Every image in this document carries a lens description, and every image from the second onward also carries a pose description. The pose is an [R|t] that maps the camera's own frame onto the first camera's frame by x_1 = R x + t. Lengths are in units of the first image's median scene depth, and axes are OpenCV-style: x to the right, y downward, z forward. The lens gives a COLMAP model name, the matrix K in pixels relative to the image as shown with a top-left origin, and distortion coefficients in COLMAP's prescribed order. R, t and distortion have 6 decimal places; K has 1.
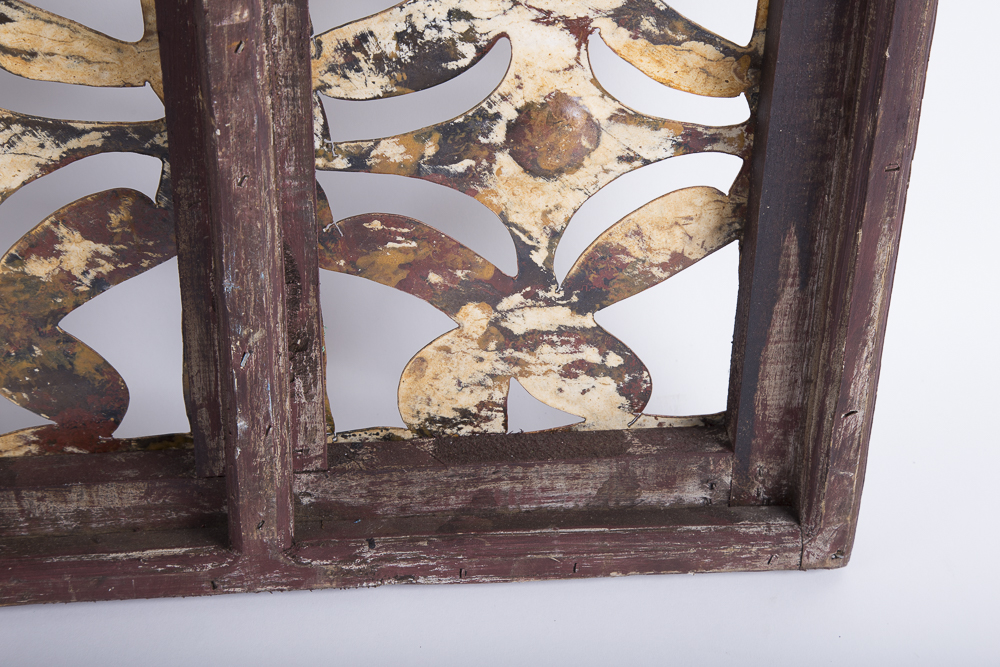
lens RADIAL K [[1806.9, 0, 498.3], [0, 1806.9, 335.6], [0, 0, 1]] dist [0.178746, 0.000000]
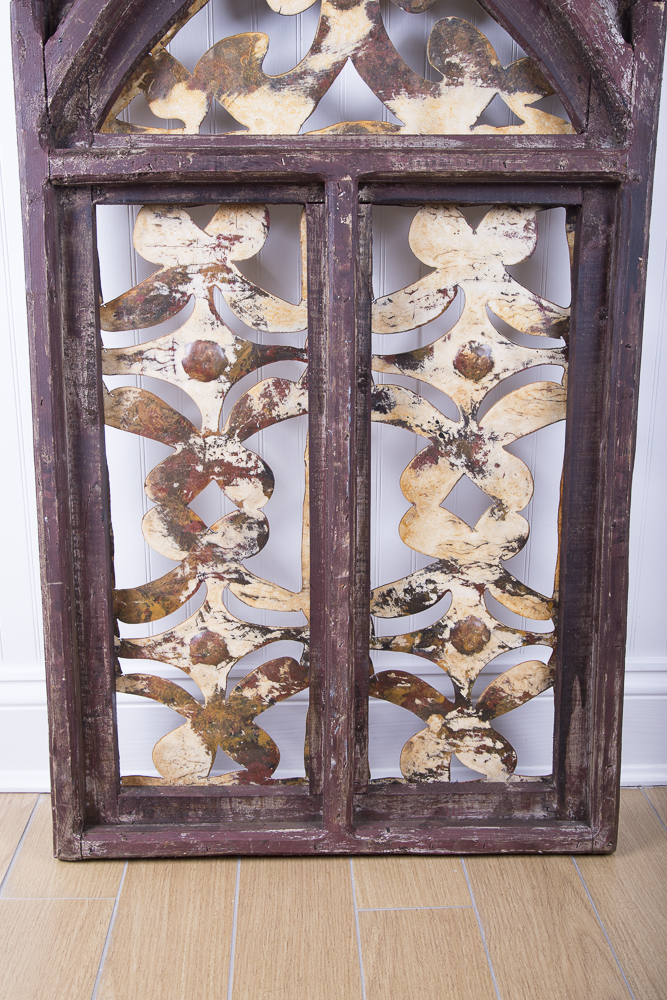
lens RADIAL K [[1030.5, 0, 327.3], [0, 1030.5, 484.0], [0, 0, 1]] dist [0.037612, 0.000000]
pose [[0.996788, -0.003245, -0.080024, -0.044475], [-0.027305, 0.925549, -0.377641, 0.209717], [0.075291, 0.378613, 0.922488, -0.305597]]
